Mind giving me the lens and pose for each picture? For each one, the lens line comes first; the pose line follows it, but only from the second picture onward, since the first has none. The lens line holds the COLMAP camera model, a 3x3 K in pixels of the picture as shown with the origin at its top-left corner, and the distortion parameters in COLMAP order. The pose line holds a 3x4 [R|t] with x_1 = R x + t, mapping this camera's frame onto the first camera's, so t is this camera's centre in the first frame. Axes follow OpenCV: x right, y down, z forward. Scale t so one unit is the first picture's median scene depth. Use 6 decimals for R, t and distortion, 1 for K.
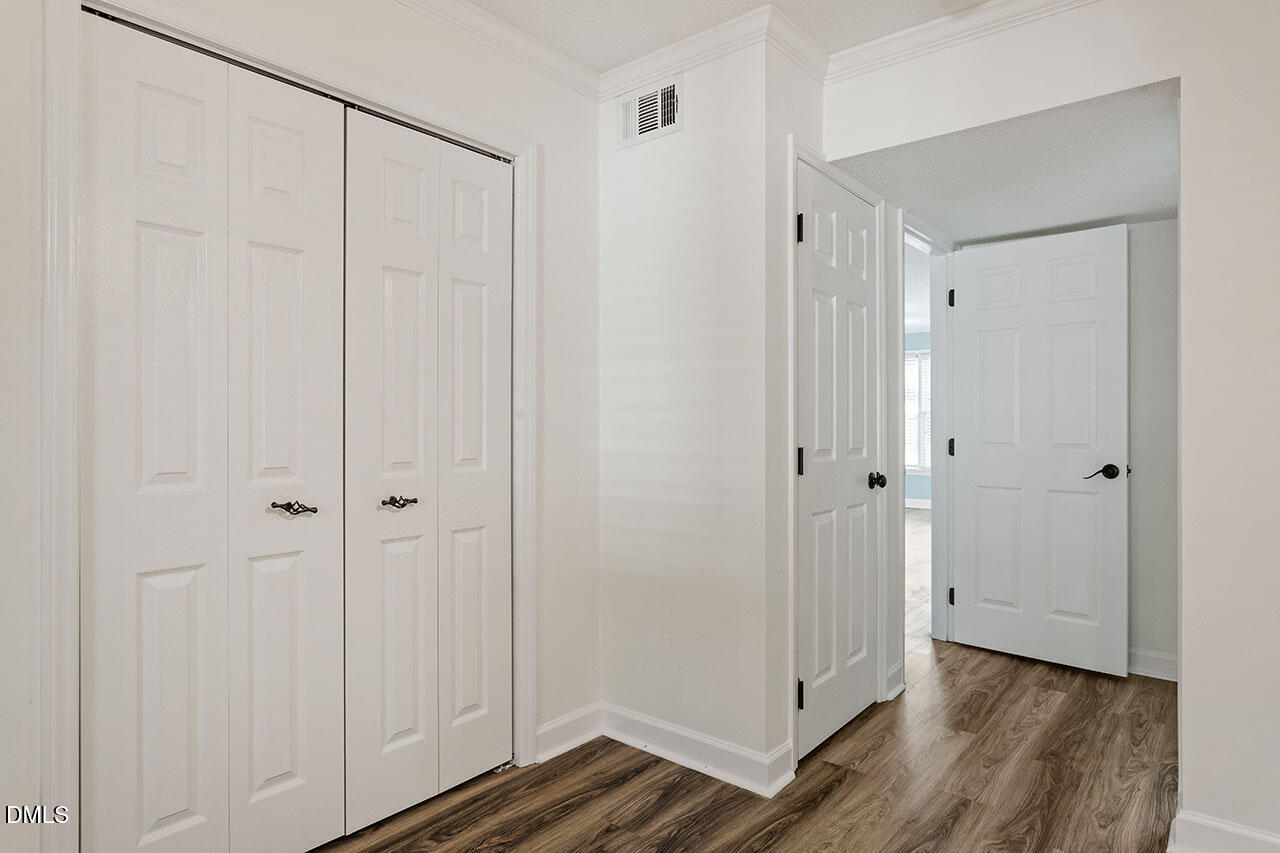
lens RADIAL K [[745.1, 0, 634.3], [0, 745.1, 421.5], [0, 0, 1]] dist [-0.001519, 0.000298]
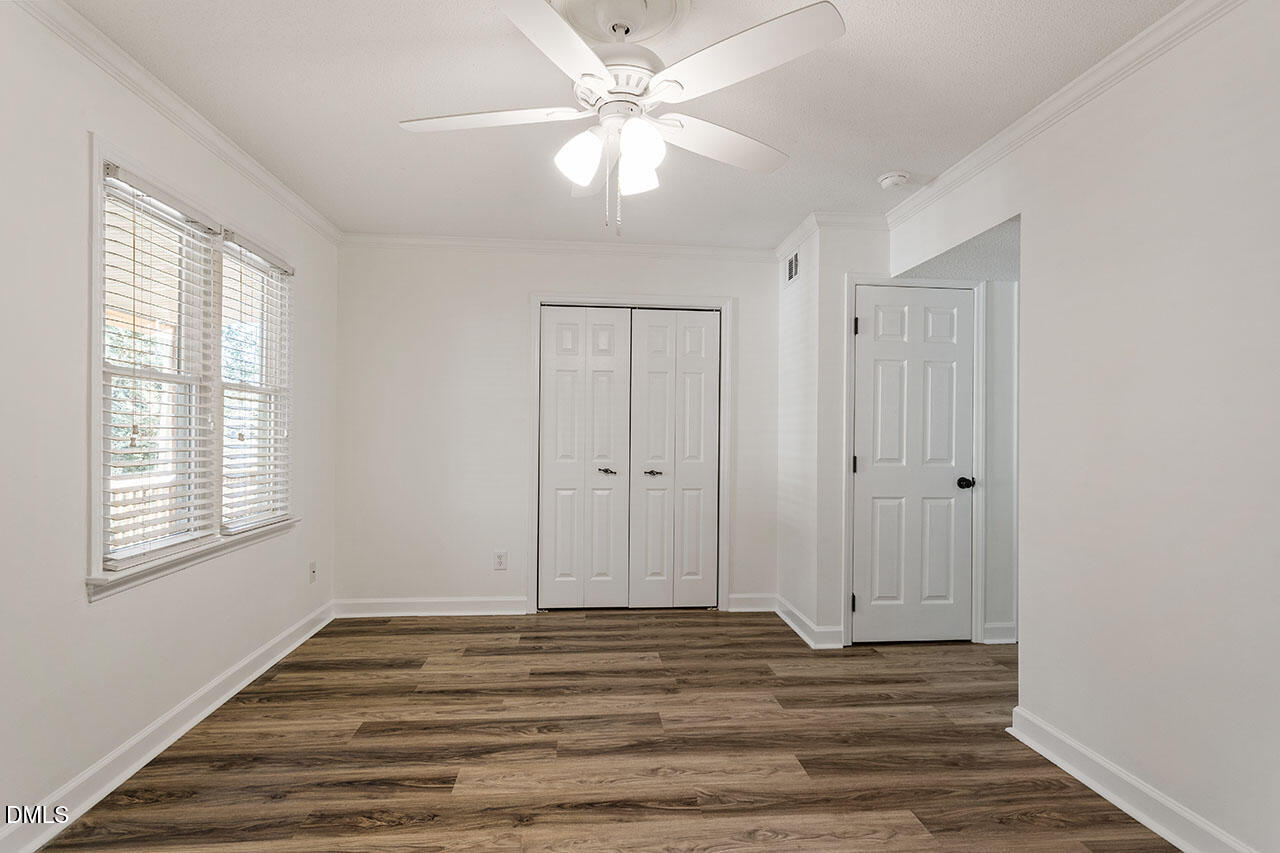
lens RADIAL K [[622.5, 0, 628.7], [0, 622.5, 425.7], [0, 0, 1]] dist [0.001277, 0.000500]
pose [[0.694127, -0.003021, -0.719847, 0.928528], [-0.006122, 0.999930, -0.010100, -0.017162], [0.719827, 0.011418, 0.694060, -0.364259]]
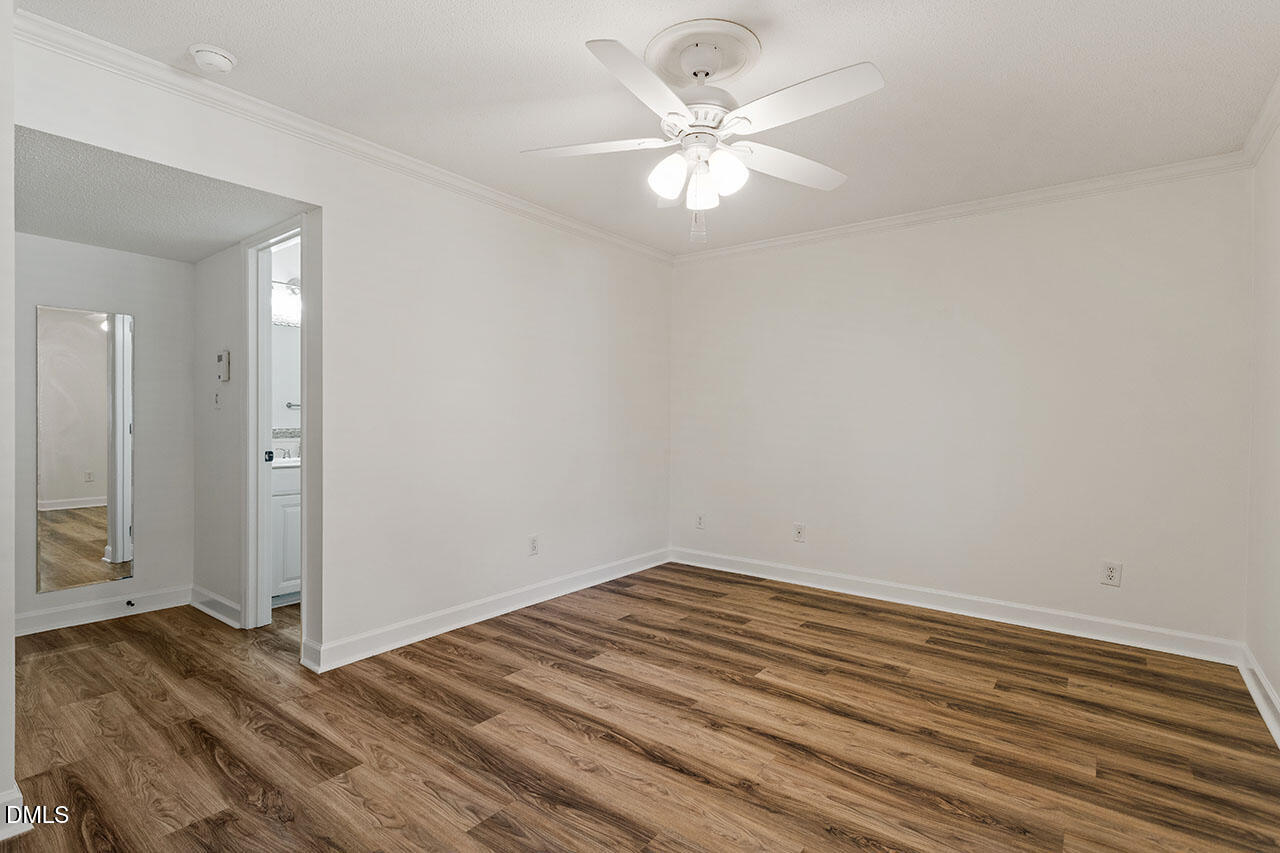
lens RADIAL K [[622.5, 0, 628.7], [0, 622.5, 425.7], [0, 0, 1]] dist [0.001277, 0.000500]
pose [[-0.024638, -0.014685, 0.999589, -0.570696], [-0.009952, 0.999846, 0.014444, -0.003151], [-0.999647, -0.009592, -0.024781, 0.288539]]
